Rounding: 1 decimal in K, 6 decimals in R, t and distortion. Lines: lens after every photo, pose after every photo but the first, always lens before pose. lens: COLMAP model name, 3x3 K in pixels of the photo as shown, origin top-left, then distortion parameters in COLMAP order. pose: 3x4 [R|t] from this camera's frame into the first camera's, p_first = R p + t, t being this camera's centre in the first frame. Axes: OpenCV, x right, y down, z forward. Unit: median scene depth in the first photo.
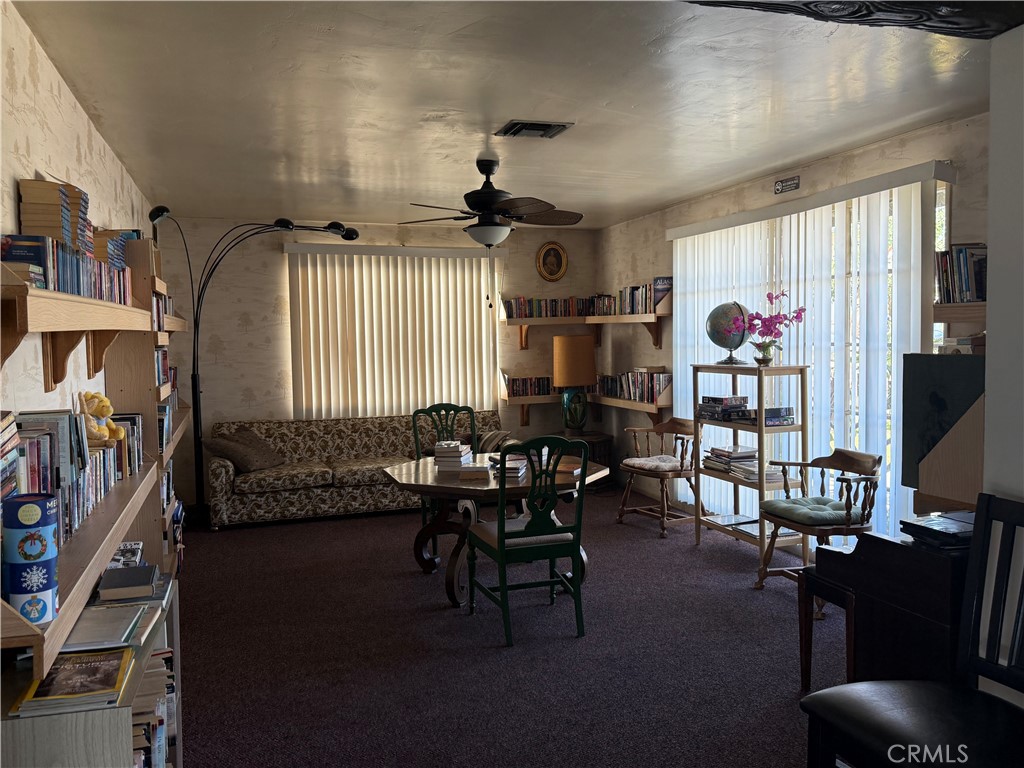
lens RADIAL K [[845.5, 0, 512.0], [0, 845.5, 377.7], [0, 0, 1]] dist [0.106423, -0.071338]
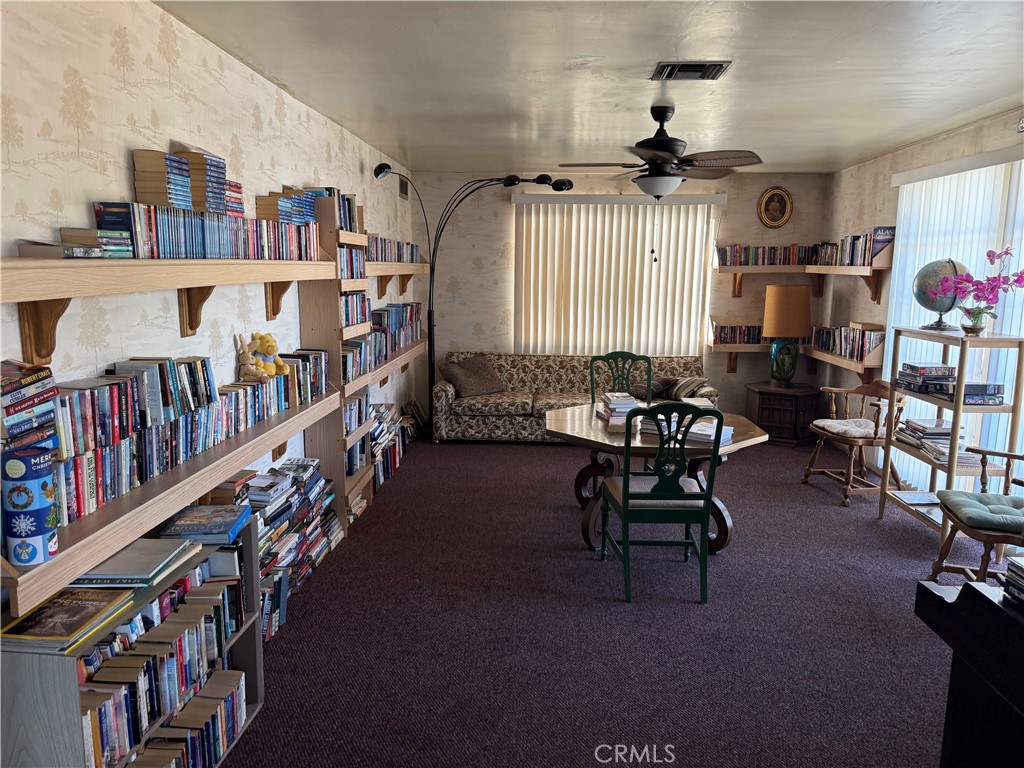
lens RADIAL K [[728.6, 0, 505.1], [0, 728.6, 390.4], [0, 0, 1]] dist [0.055309, -0.070098]
pose [[0.933234, 0.084817, -0.349113, 0.102691], [-0.044721, 0.991600, 0.121364, -0.024705], [0.356475, -0.097648, 0.929188, 0.110306]]
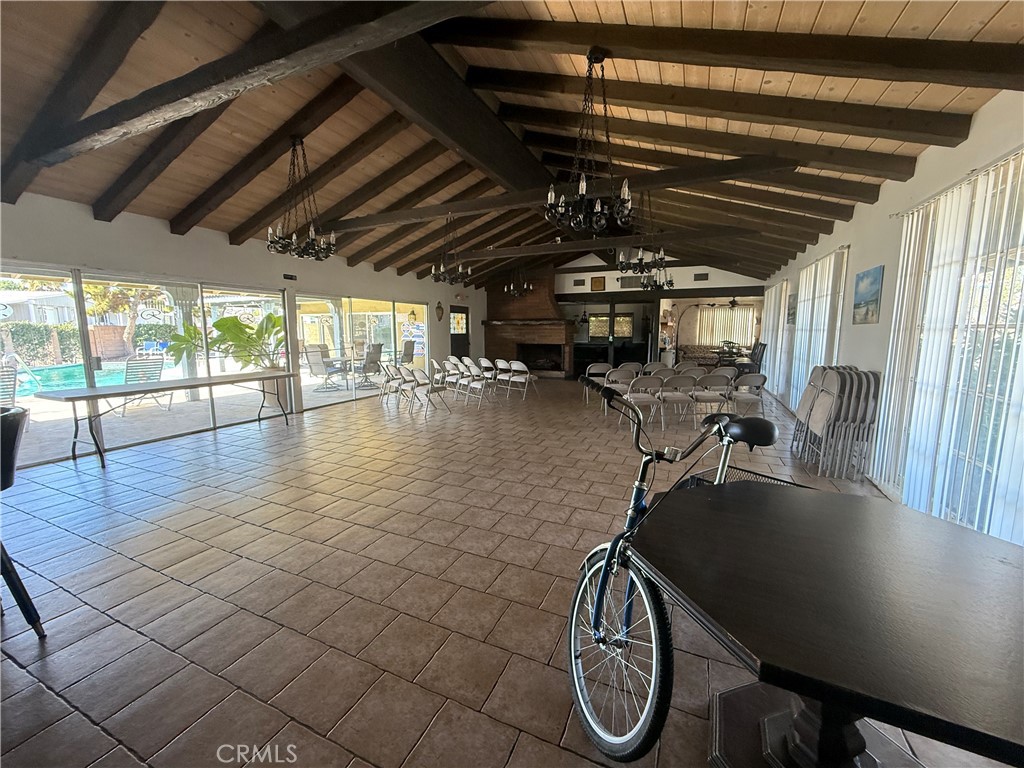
lens RADIAL K [[410.7, 0, 508.2], [0, 410.7, 381.9], [0, 0, 1]] dist [0.002026, -0.001247]
pose [[0.740701, 0.100454, -0.664282, 0.622167], [-0.046996, 0.994084, 0.097925, 0.098625], [0.670189, -0.041315, 0.741040, -1.738581]]
